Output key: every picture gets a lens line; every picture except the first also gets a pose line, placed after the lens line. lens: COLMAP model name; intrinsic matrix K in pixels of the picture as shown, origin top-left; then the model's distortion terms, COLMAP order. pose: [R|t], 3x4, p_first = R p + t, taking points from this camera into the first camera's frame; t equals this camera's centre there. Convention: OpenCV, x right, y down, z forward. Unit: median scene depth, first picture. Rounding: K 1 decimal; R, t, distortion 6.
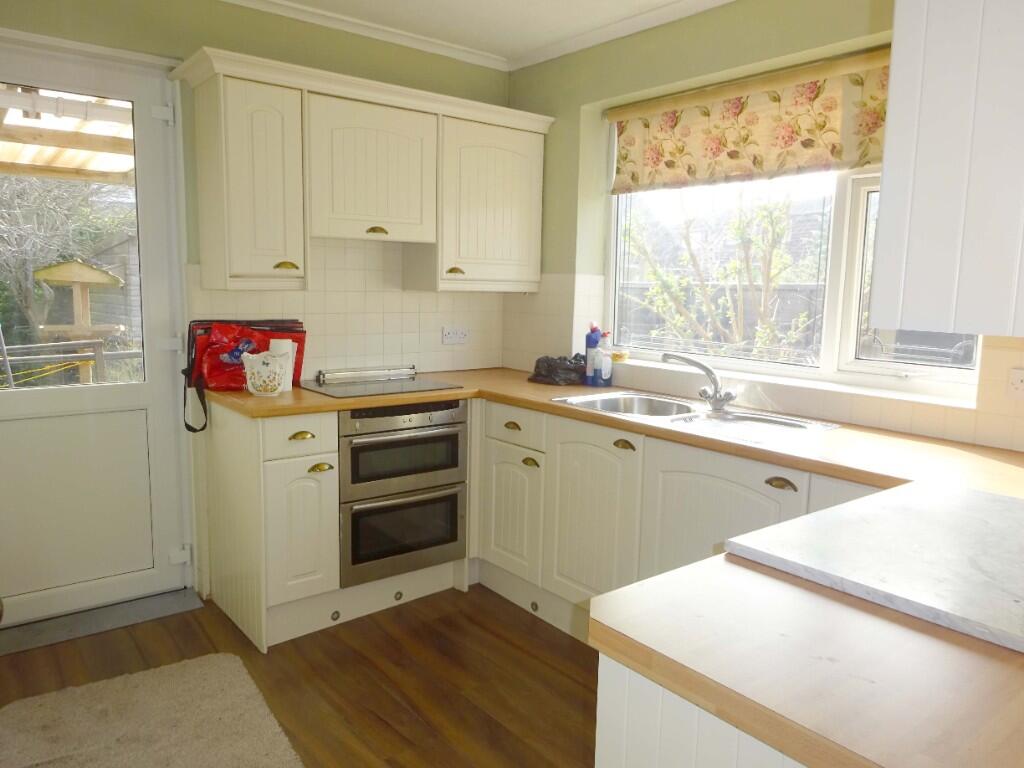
lens RADIAL K [[751.6, 0, 512.0], [0, 751.6, 384.0], [0, 0, 1]] dist [-0.004832, 0.002251]
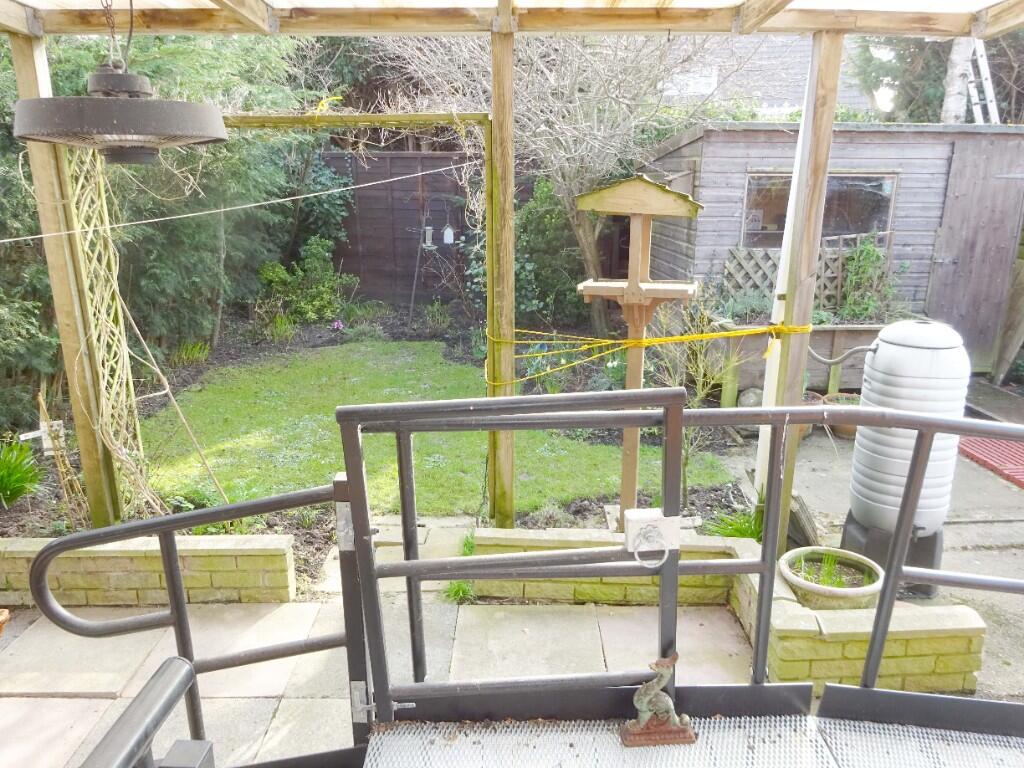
lens RADIAL K [[751.6, 0, 512.0], [0, 751.6, 384.0], [0, 0, 1]] dist [-0.004832, 0.002251]
pose [[0.782747, 0.152076, -0.603474, -0.276413], [-0.069373, 0.984962, 0.158229, -0.089822], [0.618462, -0.081989, 0.781526, 0.459162]]
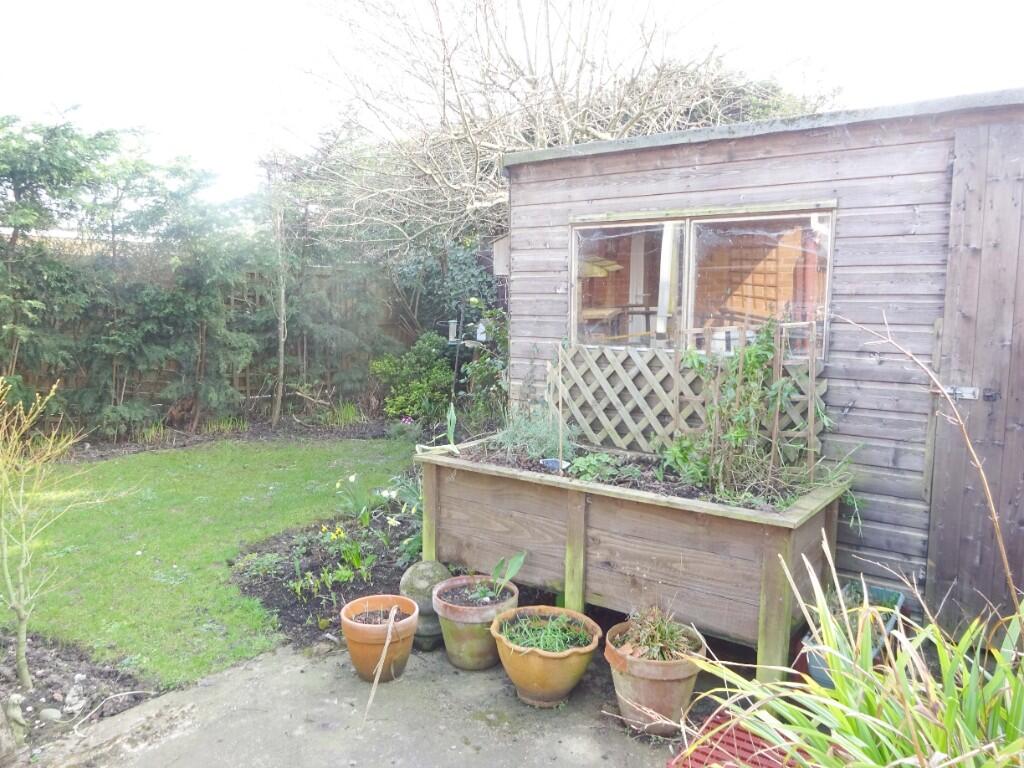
lens RADIAL K [[751.6, 0, 512.0], [0, 751.6, 384.0], [0, 0, 1]] dist [-0.004832, 0.002251]
pose [[0.207811, 0.090089, -0.974012, -0.040488], [-0.133249, 0.989075, 0.063053, -0.136515], [0.969051, 0.116683, 0.217545, 1.376469]]
